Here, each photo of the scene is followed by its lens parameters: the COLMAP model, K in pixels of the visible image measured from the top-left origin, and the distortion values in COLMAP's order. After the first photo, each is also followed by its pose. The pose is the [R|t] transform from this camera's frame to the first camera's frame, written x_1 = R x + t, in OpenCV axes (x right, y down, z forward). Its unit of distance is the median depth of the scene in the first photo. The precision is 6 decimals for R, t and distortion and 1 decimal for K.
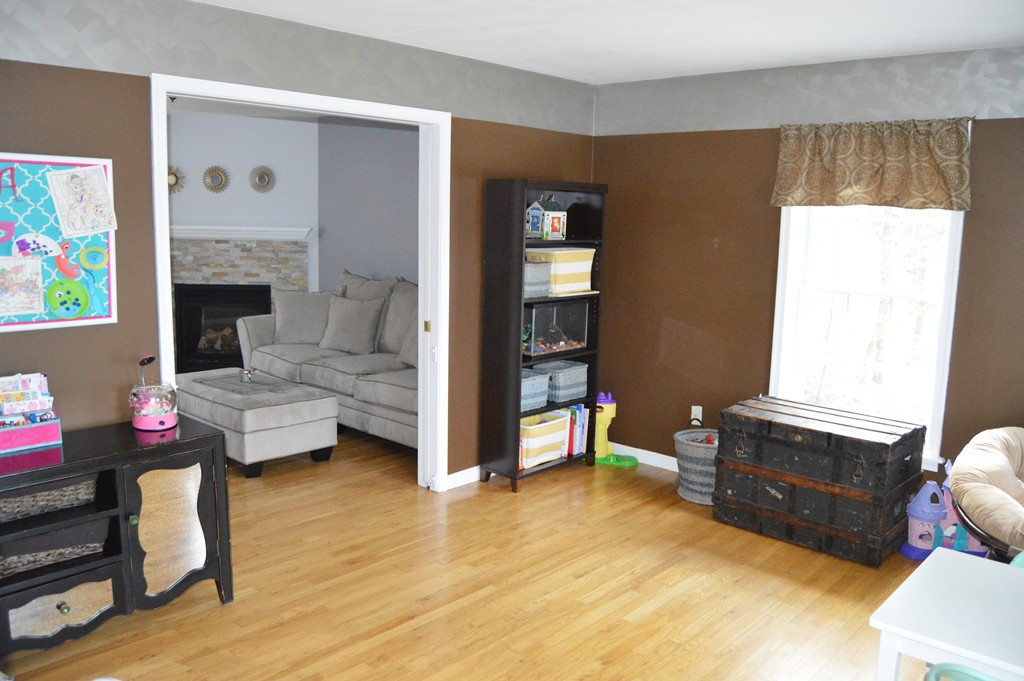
lens RADIAL K [[819.2, 0, 514.9], [0, 819.2, 337.8], [0, 0, 1]] dist [-0.084119, 0.008462]
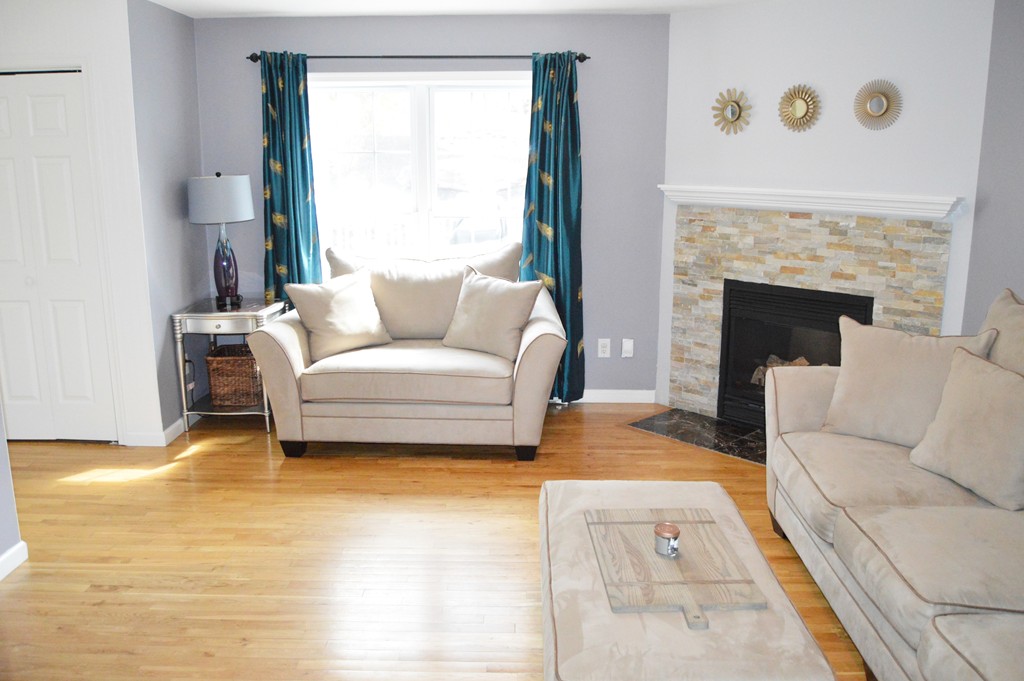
lens RADIAL K [[819.2, 0, 520.4], [0, 819.2, 340.0], [0, 0, 1]] dist [-0.084119, 0.008462]
pose [[0.669832, 0.139234, -0.729341, -0.056703], [-0.098263, 0.990244, 0.098796, -0.067088], [0.735981, 0.005491, 0.676979, 0.451975]]
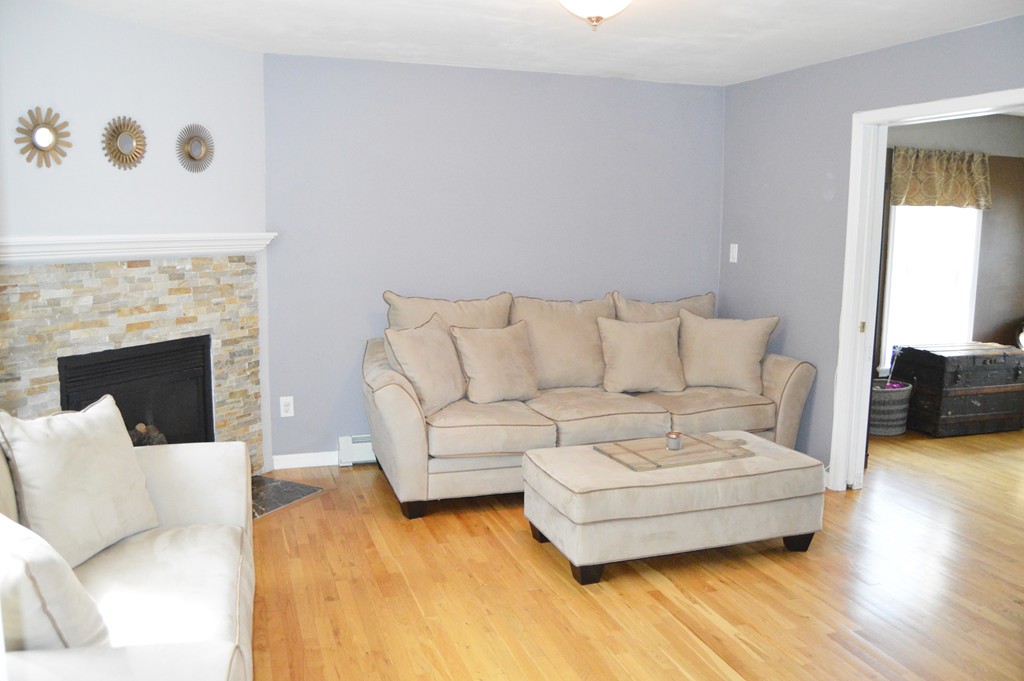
lens RADIAL K [[819.2, 0, 510.5], [0, 819.2, 339.8], [0, 0, 1]] dist [-0.084119, 0.008462]
pose [[0.481127, -0.143242, 0.864869, -0.701094], [0.128469, 0.987430, 0.092074, -0.086986], [-0.867187, 0.066810, 0.493481, 0.537939]]
